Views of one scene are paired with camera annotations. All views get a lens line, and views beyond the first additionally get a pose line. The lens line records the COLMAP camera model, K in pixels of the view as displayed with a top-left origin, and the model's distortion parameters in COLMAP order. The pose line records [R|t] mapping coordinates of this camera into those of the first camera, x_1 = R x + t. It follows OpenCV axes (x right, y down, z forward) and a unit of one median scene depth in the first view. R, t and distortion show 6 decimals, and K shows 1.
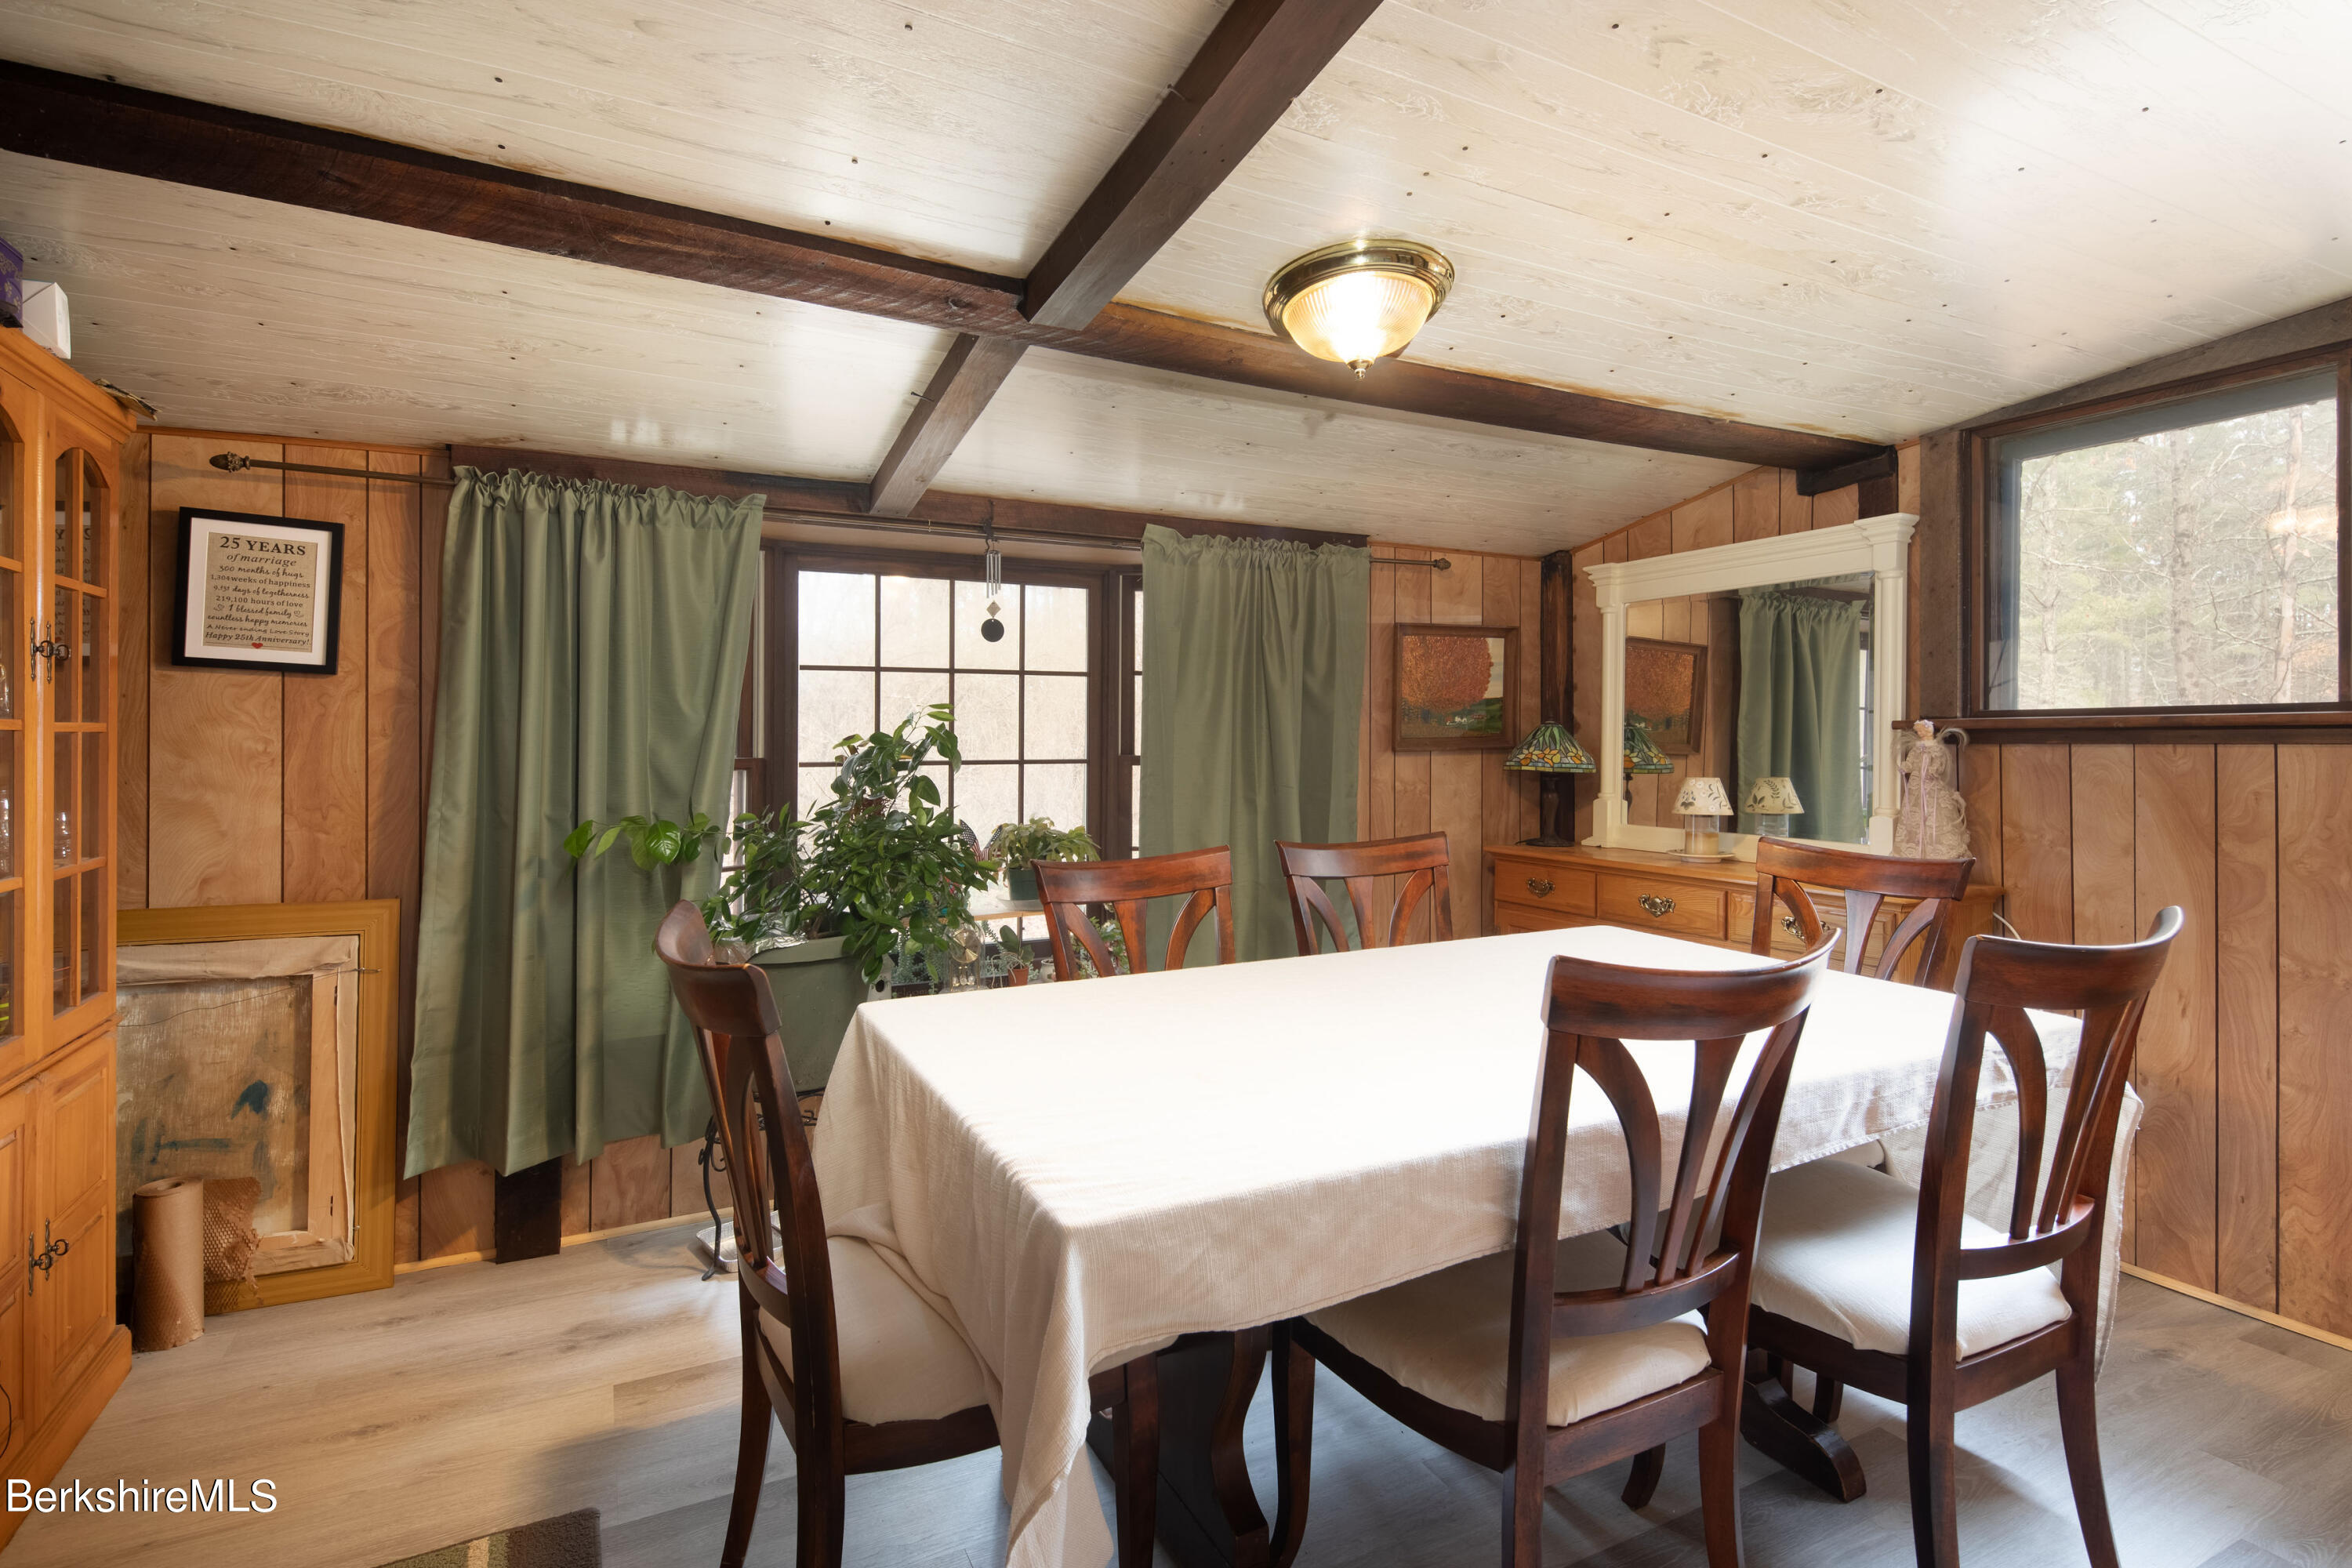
lens RADIAL K [[1154.0, 0, 1166.0], [0, 1154.0, 746.0], [0, 0, 1]] dist [-0.002970, -0.000068]
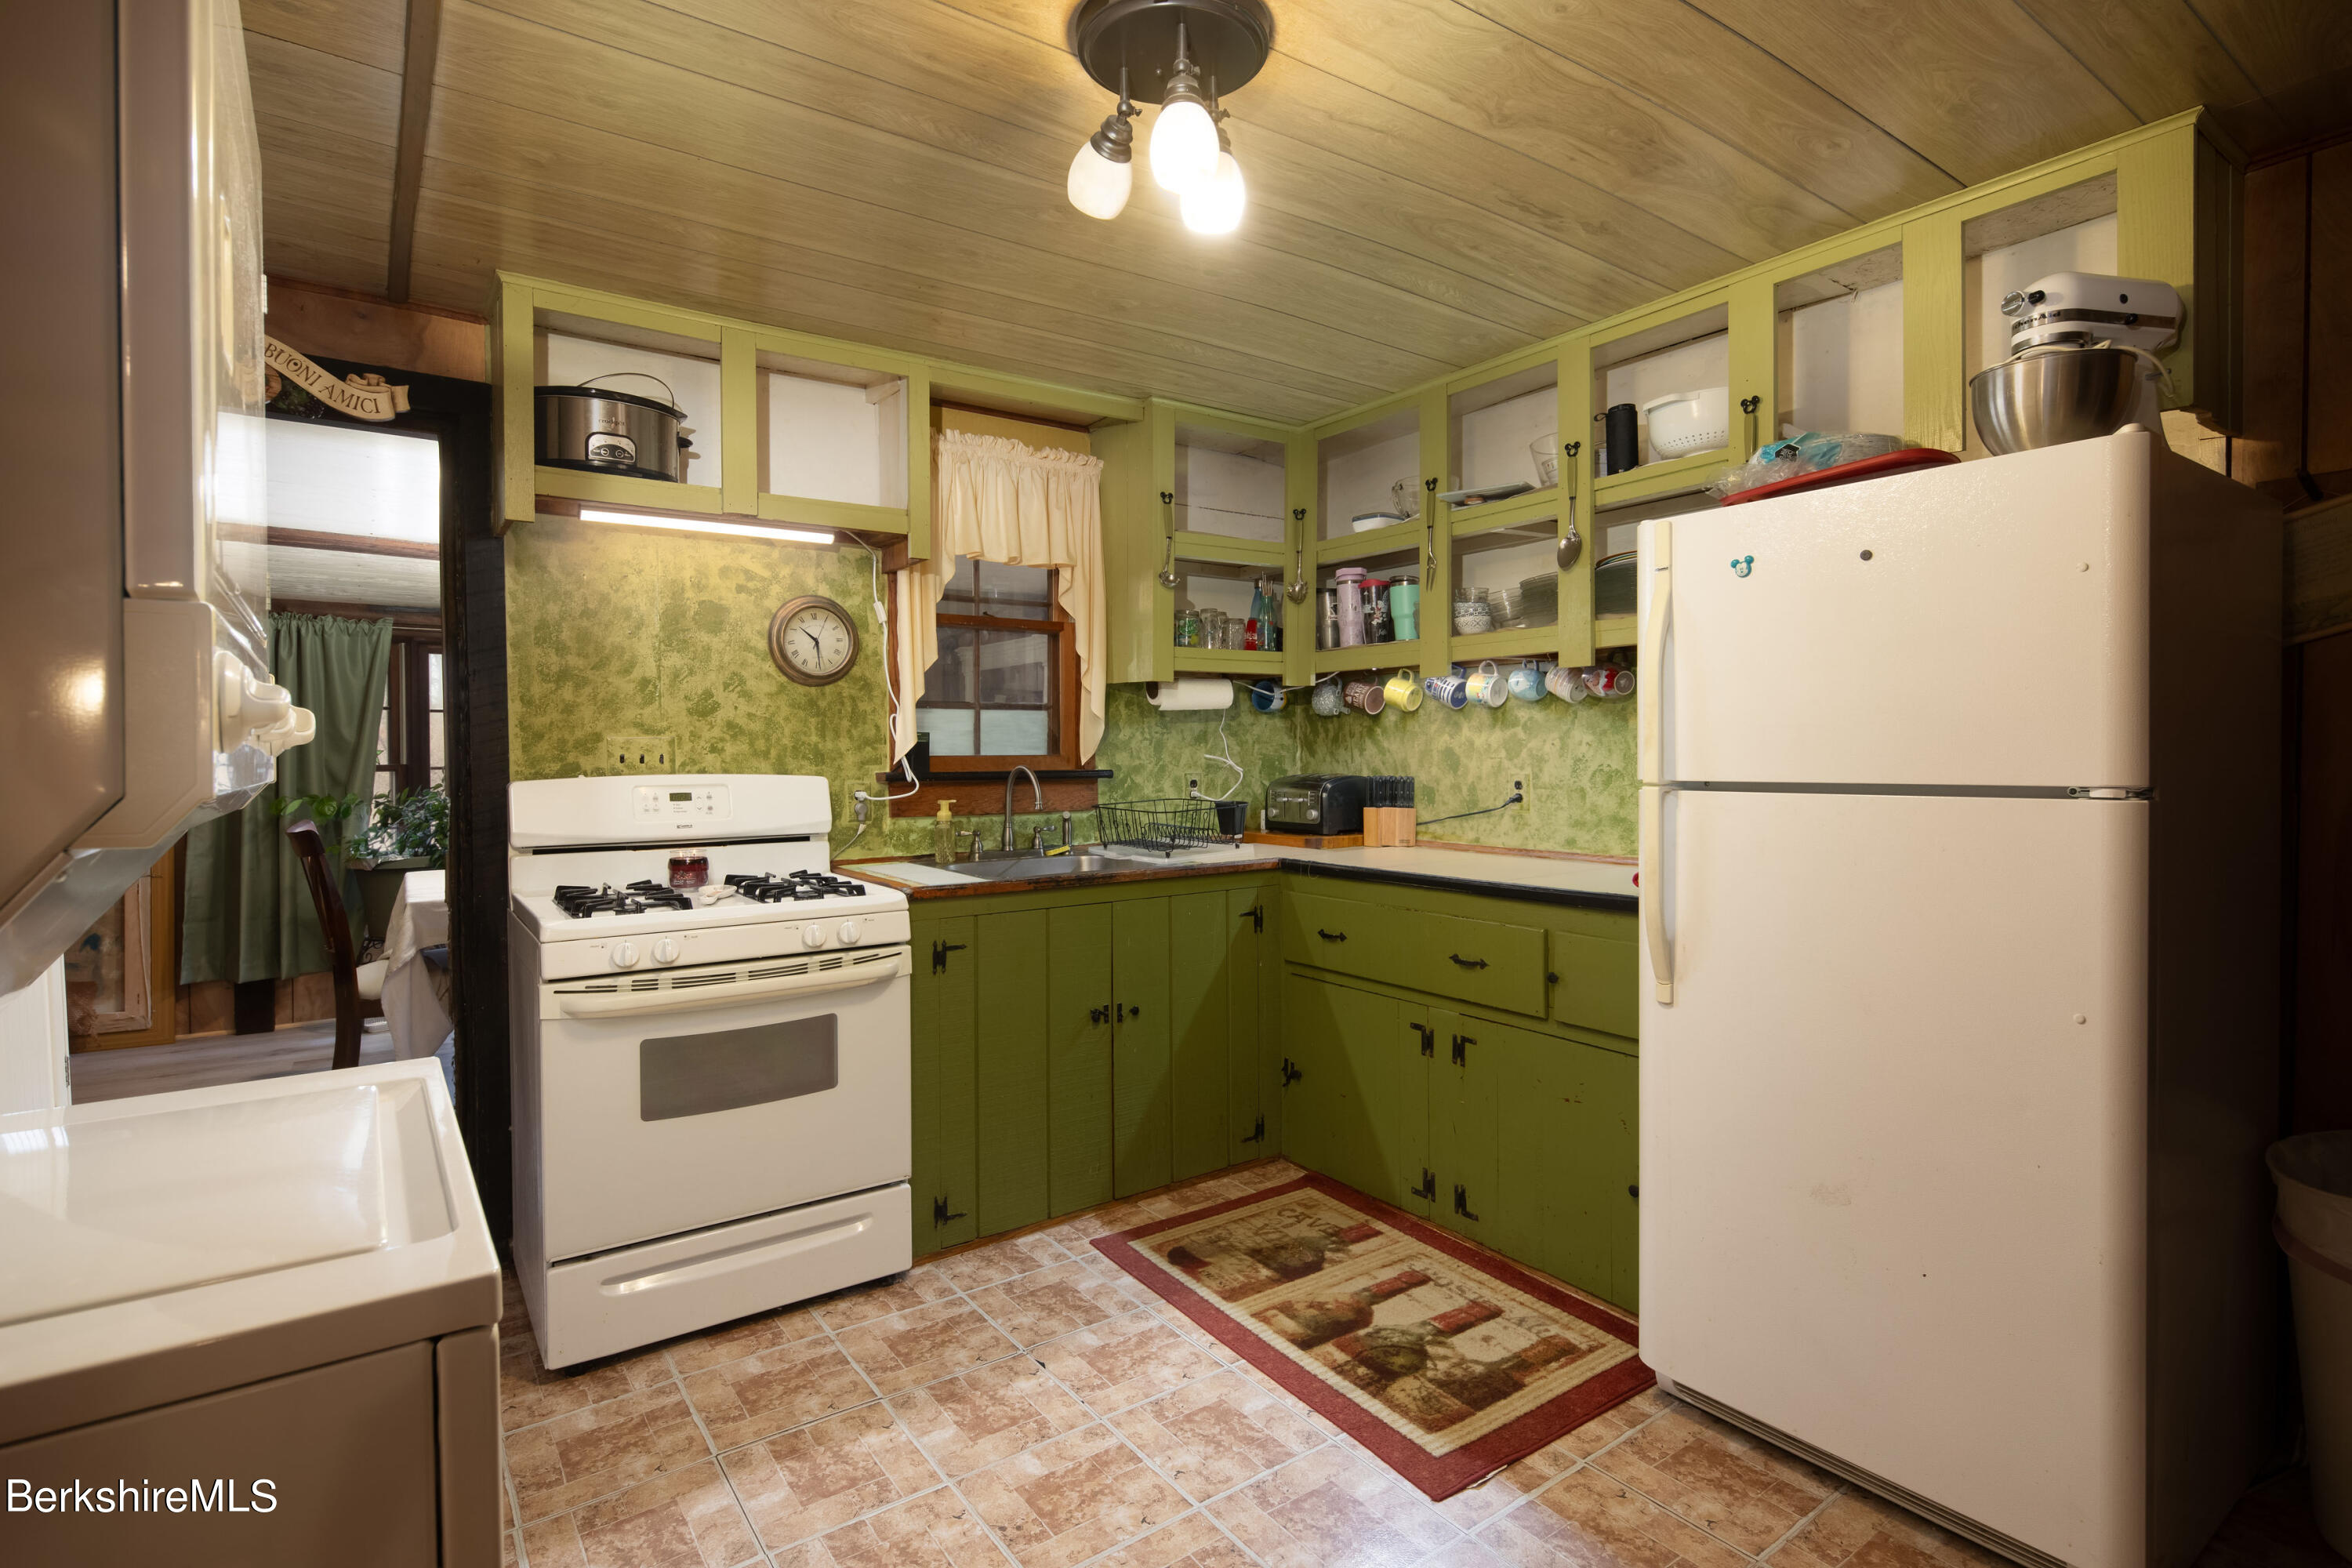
lens RADIAL K [[1154.0, 0, 1179.0], [0, 1154.0, 770.8], [0, 0, 1]] dist [-0.002970, -0.000068]
pose [[0.989087, -0.016833, 0.146367, 0.687586], [0.015786, 0.999841, 0.008314, 0.030821], [-0.146484, -0.005913, 0.989195, -1.103959]]
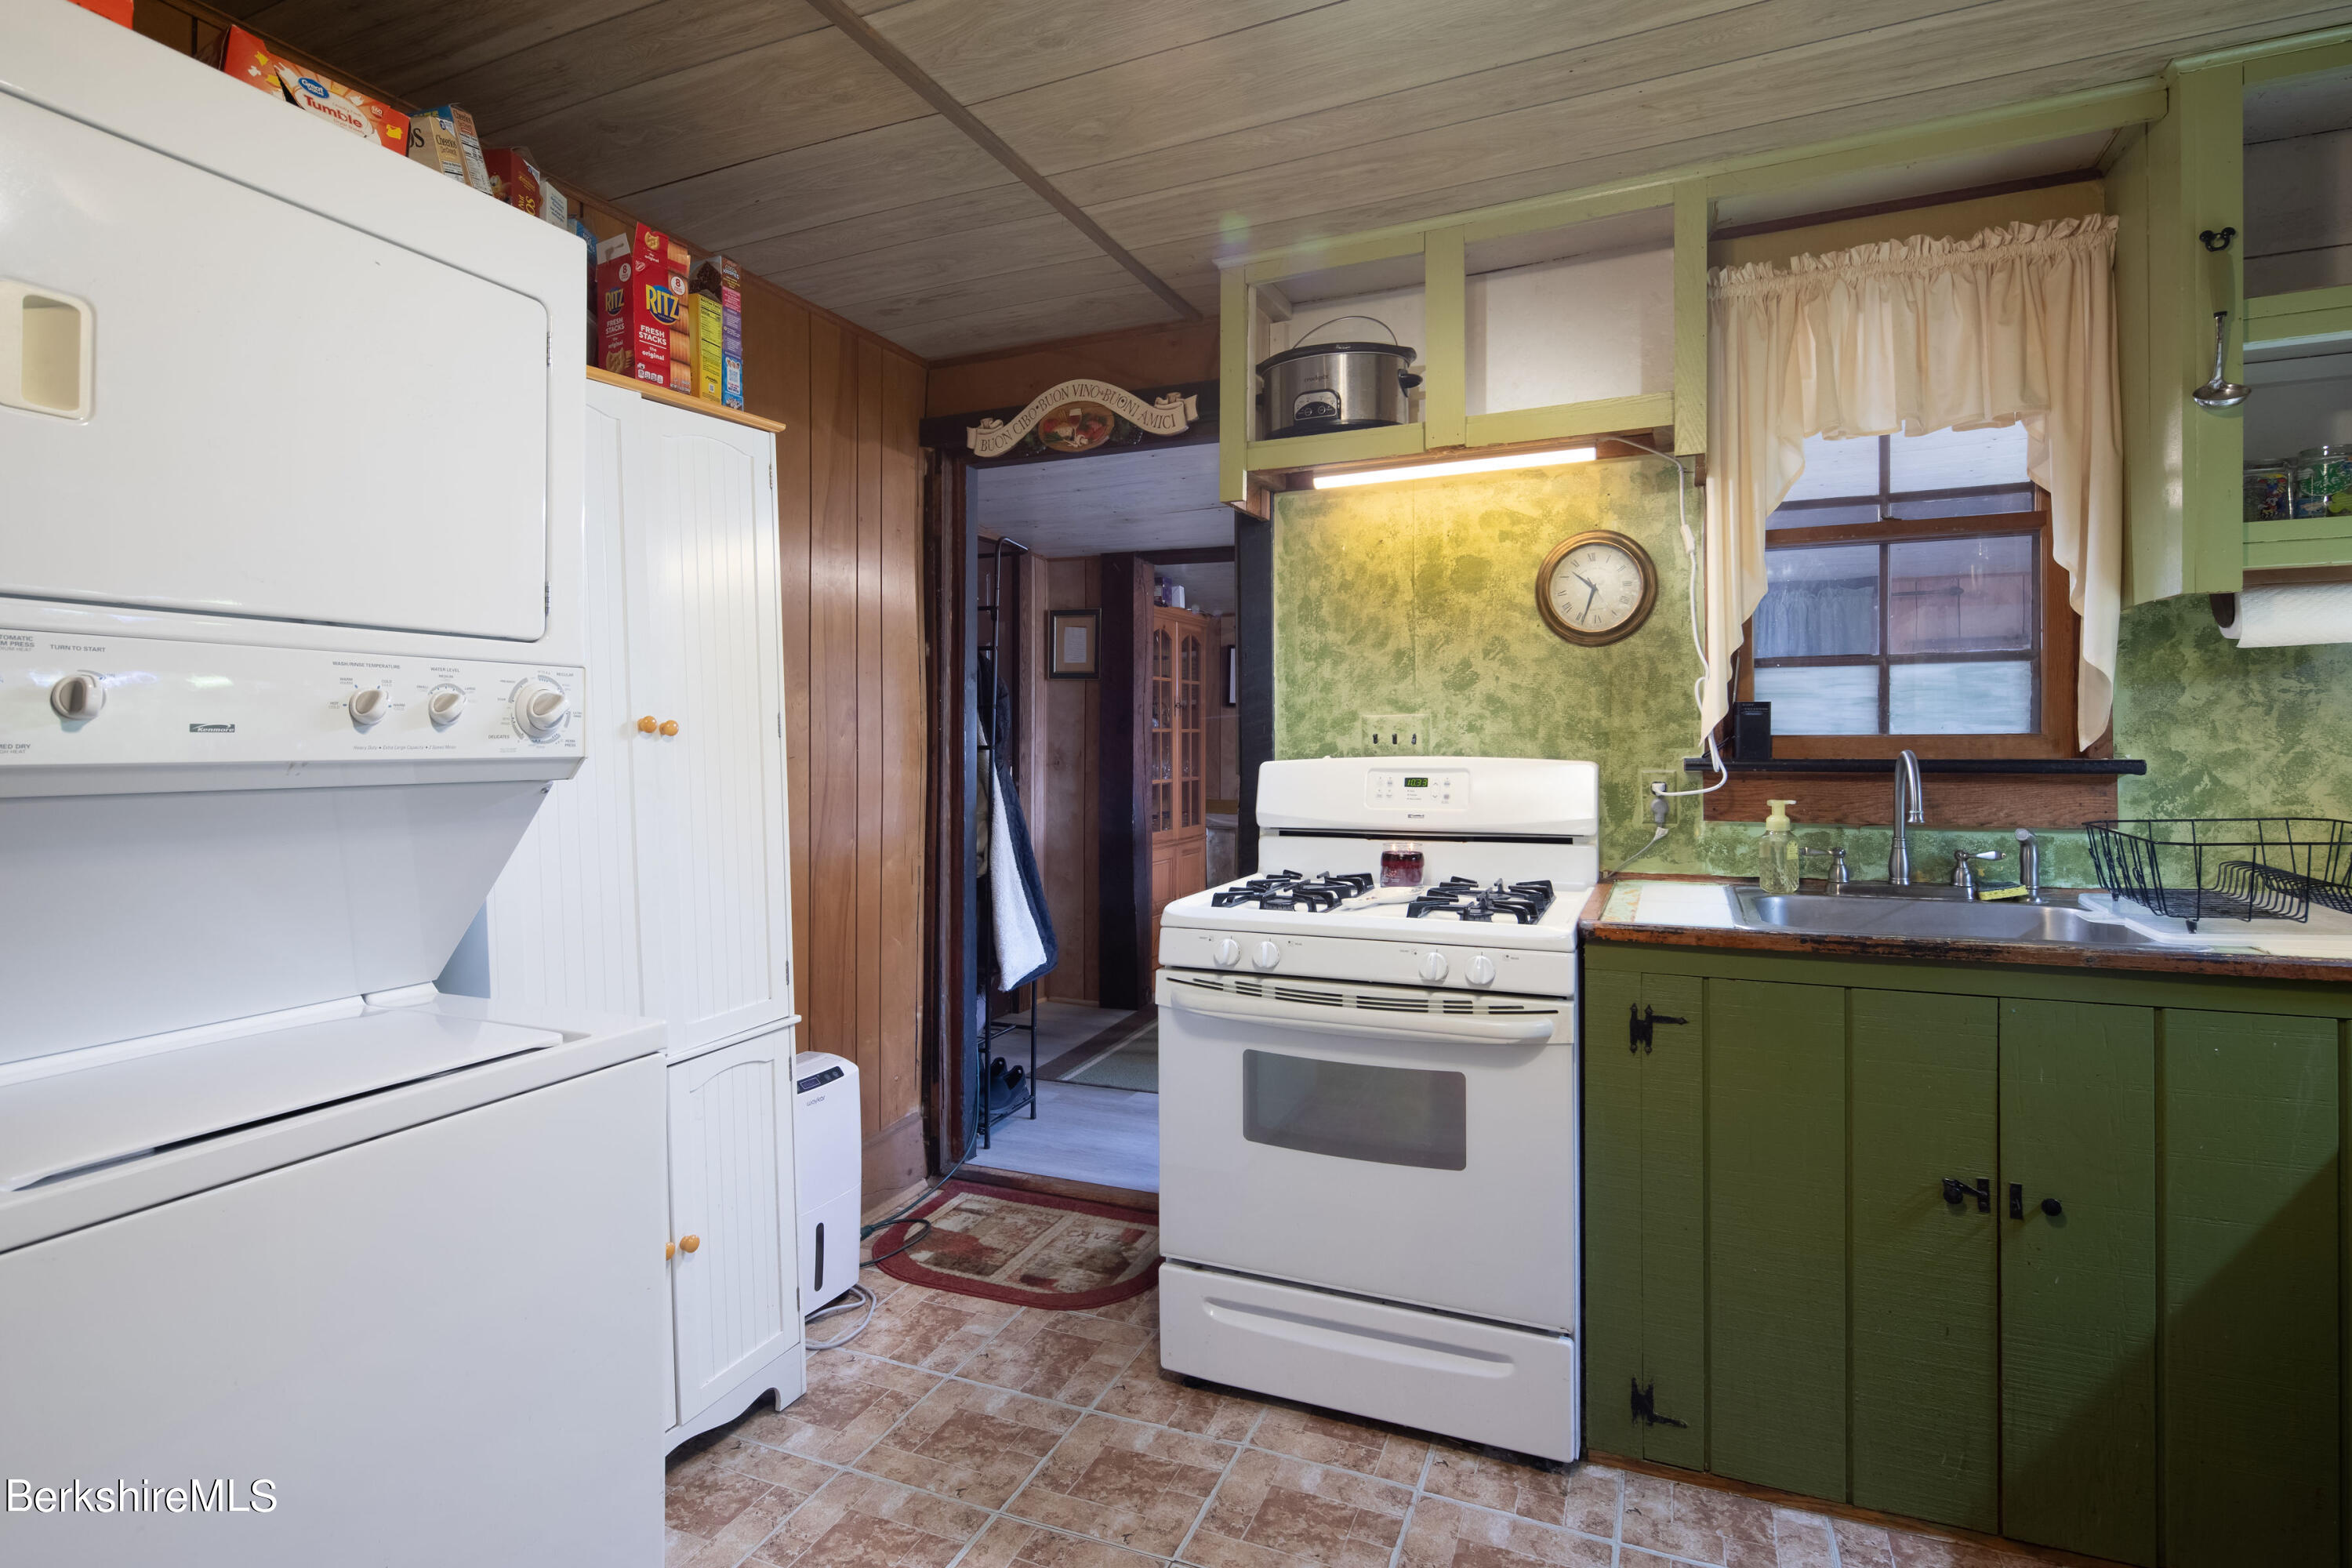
lens RADIAL K [[1154.0, 0, 1192.0], [0, 1154.0, 731.9], [0, 0, 1]] dist [-0.002970, -0.000068]
pose [[0.628321, -0.017660, -0.777754, 1.049165], [0.005244, 0.999816, -0.018465, 0.032077], [0.777936, 0.007523, 0.628298, -0.656825]]
